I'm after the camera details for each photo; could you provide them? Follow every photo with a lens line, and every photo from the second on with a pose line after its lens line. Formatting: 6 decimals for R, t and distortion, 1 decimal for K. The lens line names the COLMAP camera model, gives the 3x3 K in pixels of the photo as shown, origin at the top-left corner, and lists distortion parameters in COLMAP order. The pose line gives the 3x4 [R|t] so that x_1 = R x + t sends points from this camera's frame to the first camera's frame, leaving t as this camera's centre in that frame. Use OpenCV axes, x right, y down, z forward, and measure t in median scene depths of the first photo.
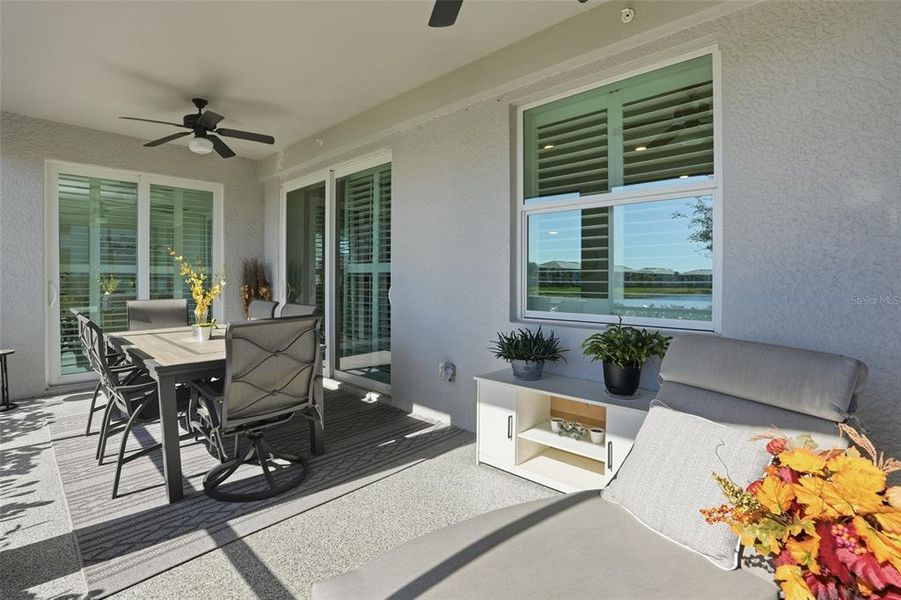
lens RADIAL K [[428.2, 0, 444.6], [0, 428.2, 291.1], [0, 0, 1]] dist [-0.063766, 0.025677]
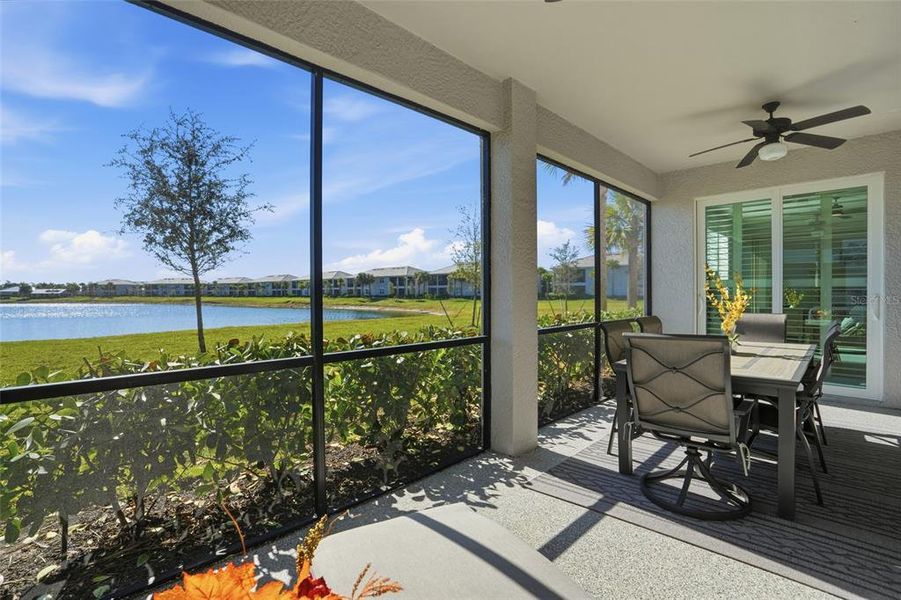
lens RADIAL K [[428.2, 0, 444.6], [0, 428.2, 291.1], [0, 0, 1]] dist [-0.063766, 0.025677]
pose [[-0.010541, -0.004538, -0.999934, 0.504980], [-0.029541, 0.999555, -0.004225, -0.009567], [0.999508, 0.029494, -0.010671, 0.396061]]
